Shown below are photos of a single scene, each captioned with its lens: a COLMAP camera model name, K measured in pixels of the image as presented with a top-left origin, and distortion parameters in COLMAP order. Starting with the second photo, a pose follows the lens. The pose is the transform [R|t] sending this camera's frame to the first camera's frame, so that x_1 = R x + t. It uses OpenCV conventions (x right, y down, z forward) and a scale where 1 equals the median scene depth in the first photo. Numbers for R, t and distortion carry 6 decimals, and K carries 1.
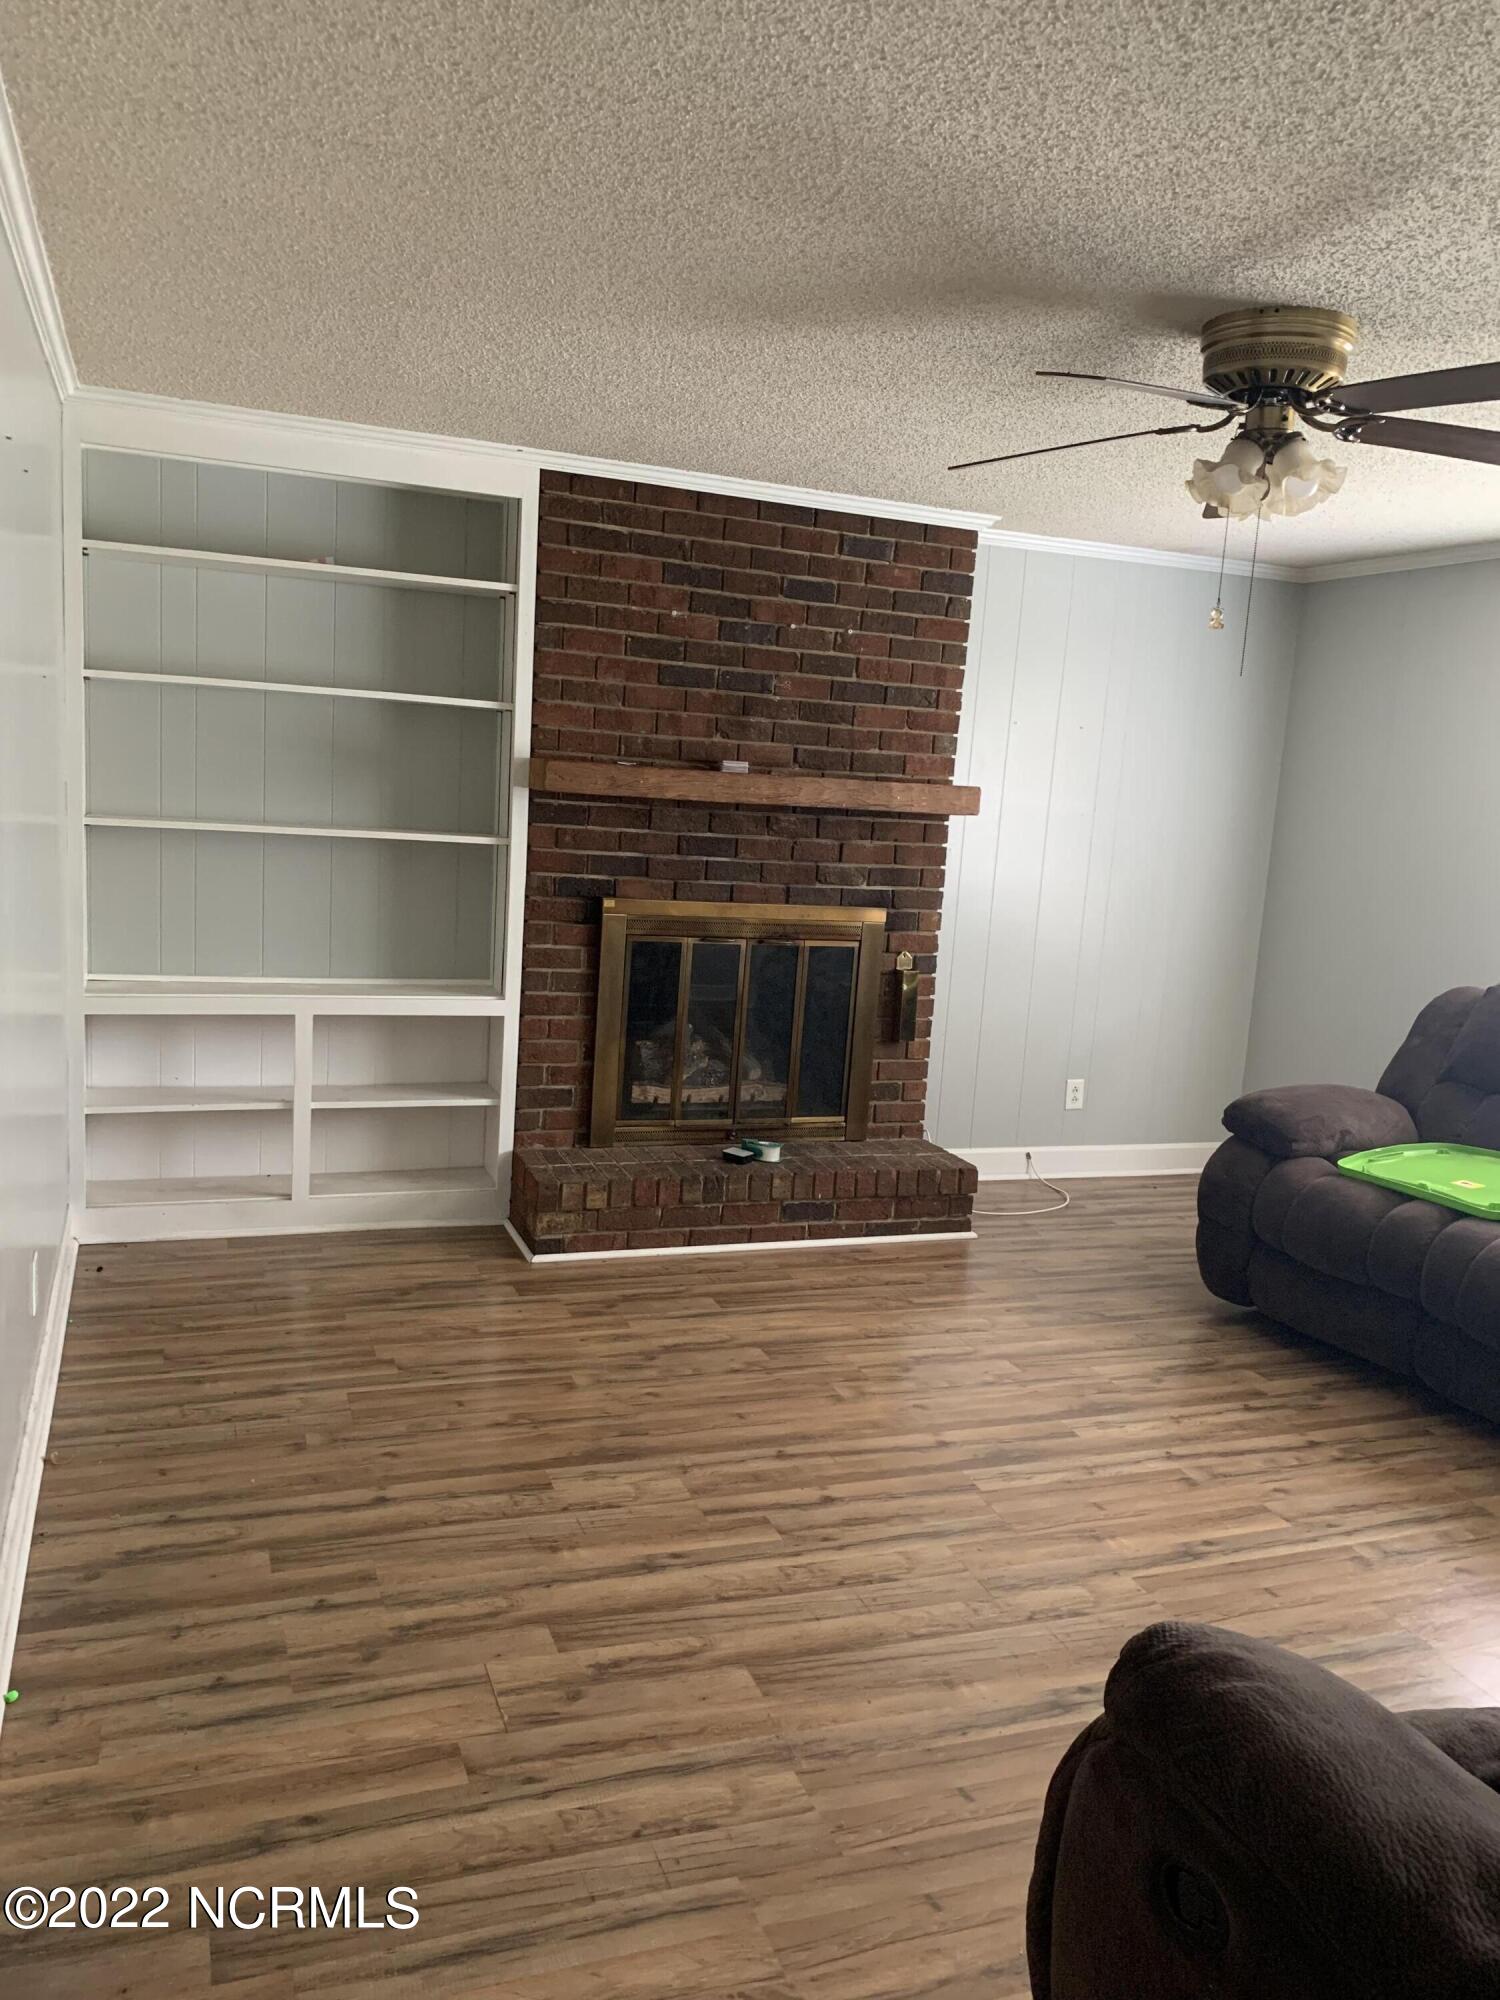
lens RADIAL K [[1520.8, 0, 743.9], [0, 1520.8, 1002.0], [0, 0, 1]] dist [0.007375, -0.022023]
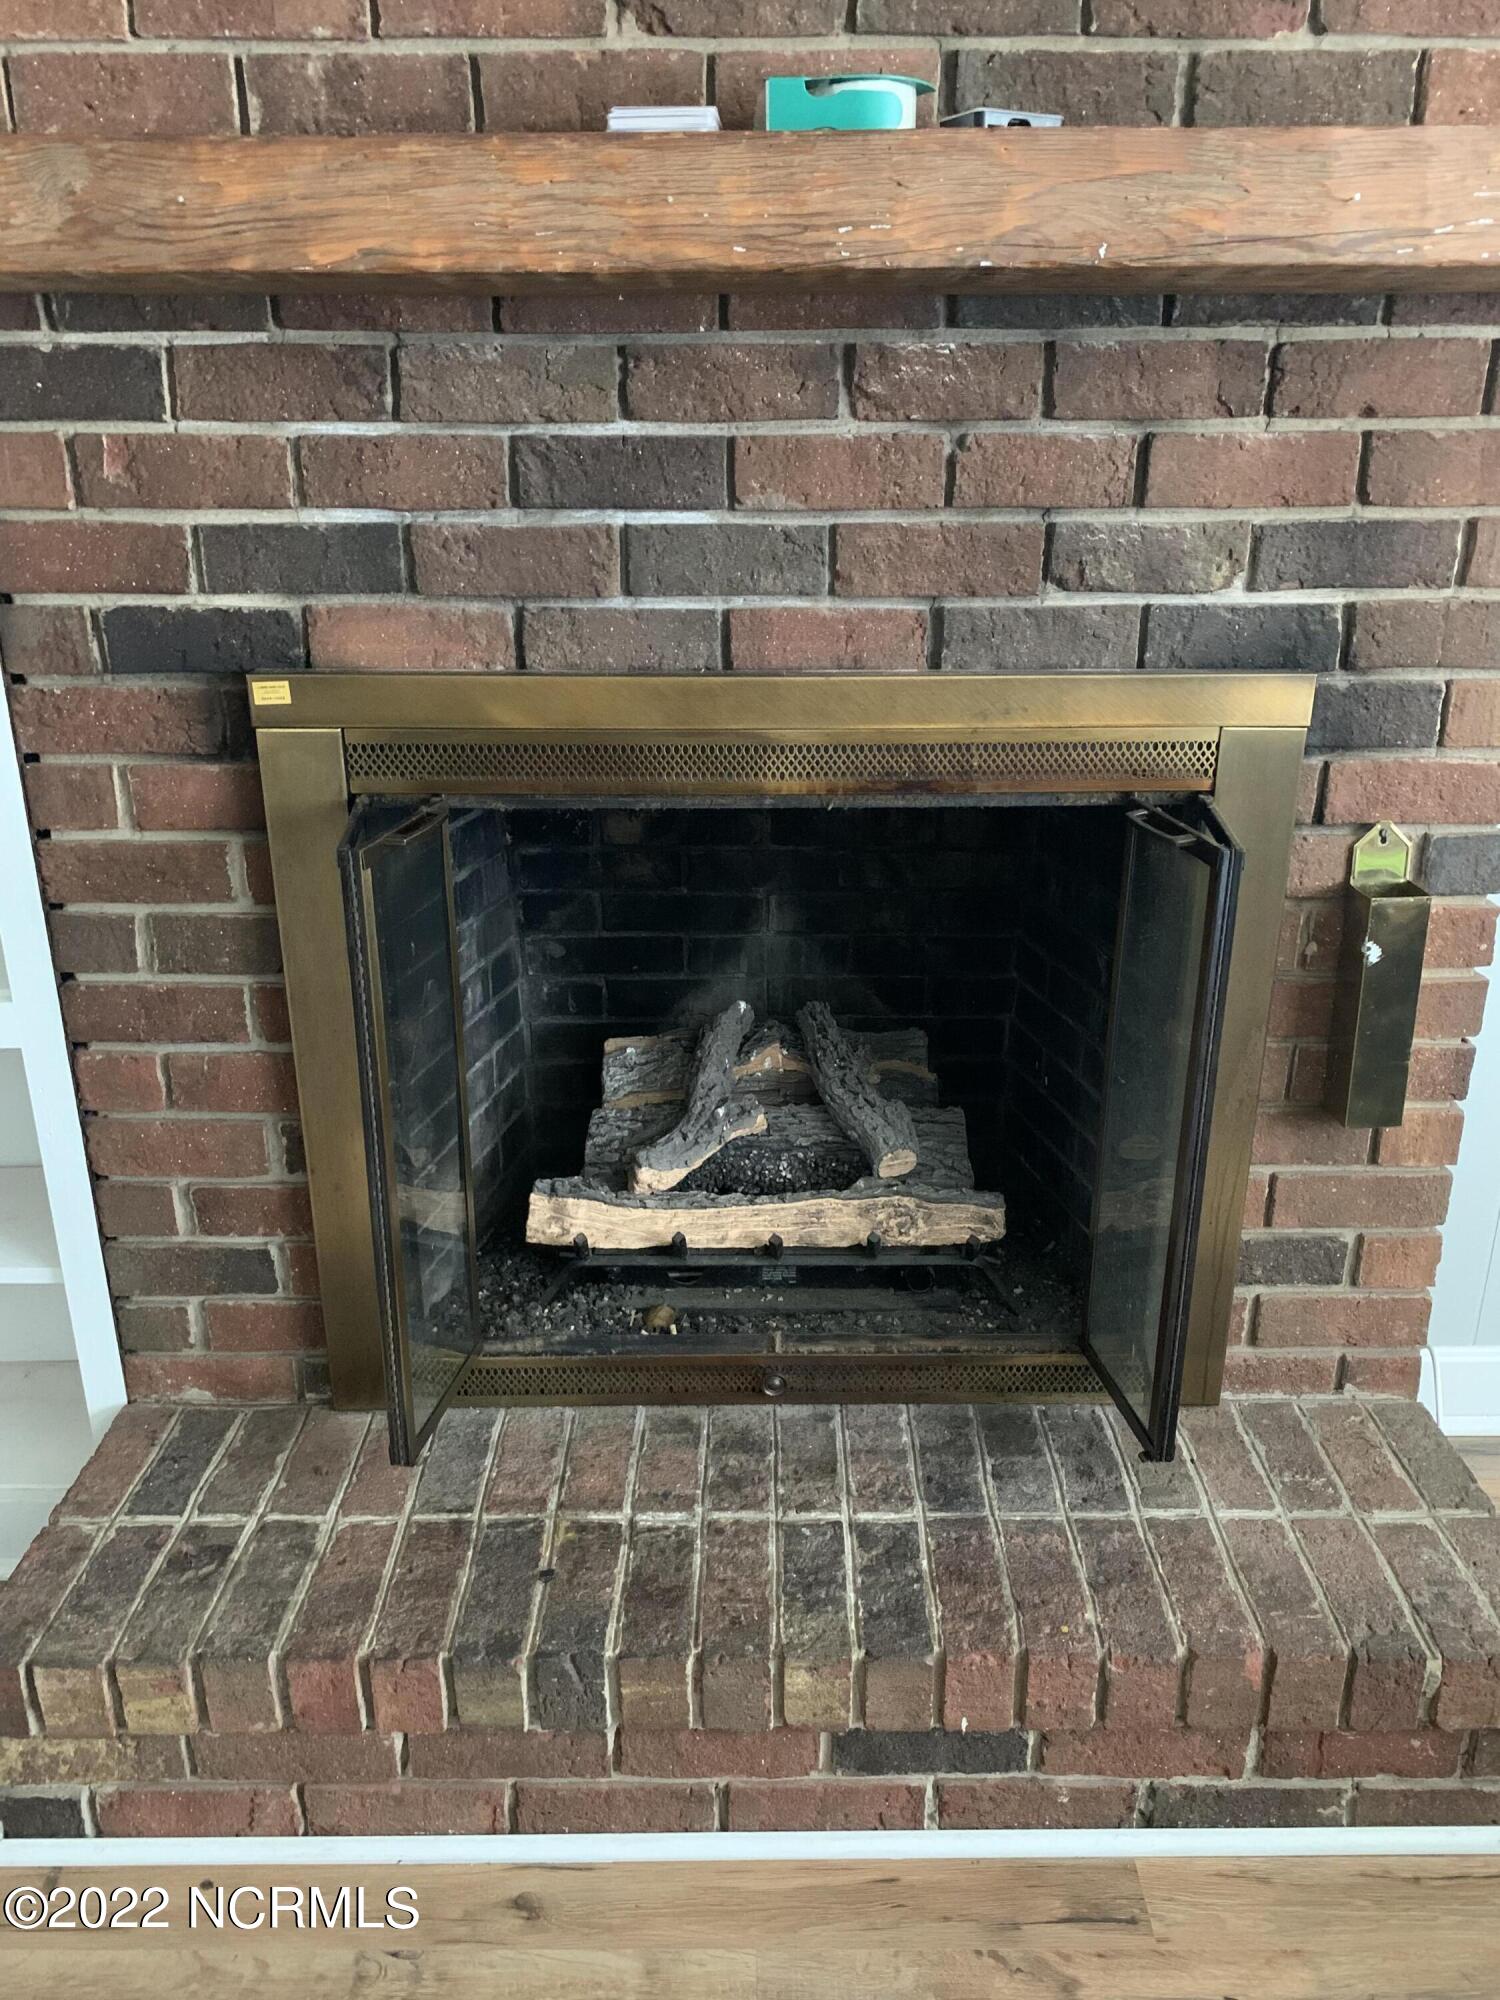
lens RADIAL K [[1520.8, 0, 756.2], [0, 1520.8, 999.3], [0, 0, 1]] dist [0.007375, -0.022023]
pose [[0.934544, 0.057553, -0.351162, 0.115319], [0.012261, 0.981040, 0.193417, -0.067761], [0.355636, -0.185063, 0.916120, 0.814019]]
